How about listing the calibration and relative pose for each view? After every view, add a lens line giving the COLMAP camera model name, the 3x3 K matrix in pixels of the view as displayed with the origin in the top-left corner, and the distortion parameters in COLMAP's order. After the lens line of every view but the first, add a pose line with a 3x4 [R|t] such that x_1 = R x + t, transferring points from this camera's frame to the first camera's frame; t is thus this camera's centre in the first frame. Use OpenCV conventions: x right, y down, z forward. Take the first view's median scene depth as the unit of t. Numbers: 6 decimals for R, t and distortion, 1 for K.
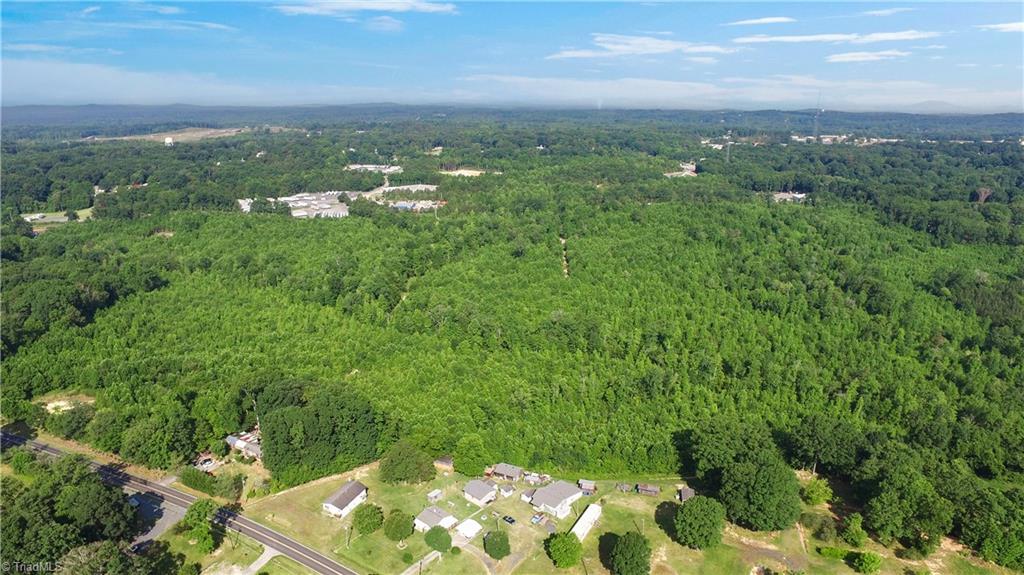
lens RADIAL K [[641.9, 0, 512.0], [0, 641.9, 287.5], [0, 0, 1]] dist [-0.133644, 0.106446]
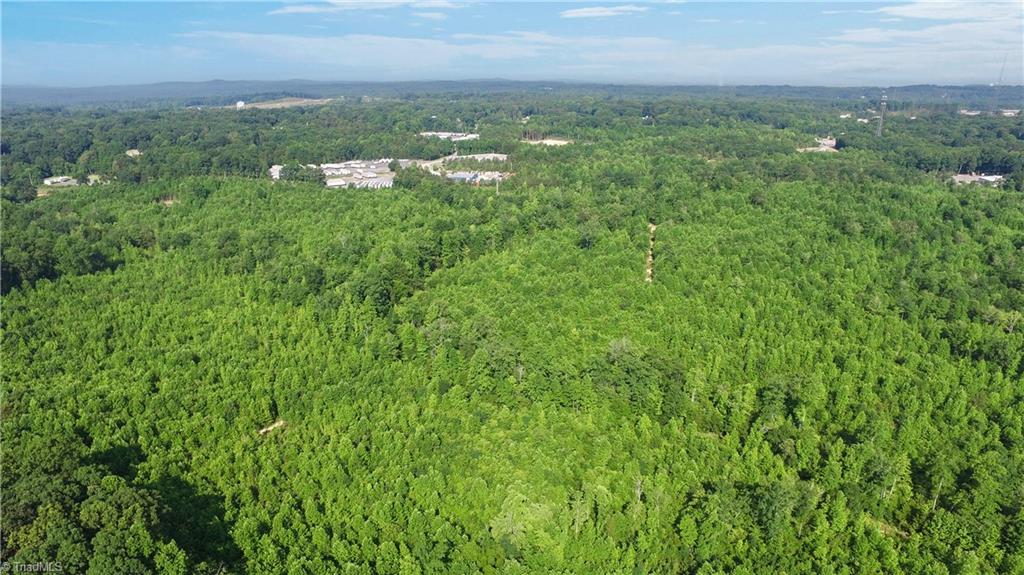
lens RADIAL K [[641.9, 0, 512.0], [0, 641.9, 287.5], [0, 0, 1]] dist [-0.133644, 0.106446]
pose [[0.984411, 0.052038, -0.168008, 0.042349], [-0.047210, 0.998353, 0.032610, -0.018487], [0.169428, -0.024170, 0.985246, 0.227276]]
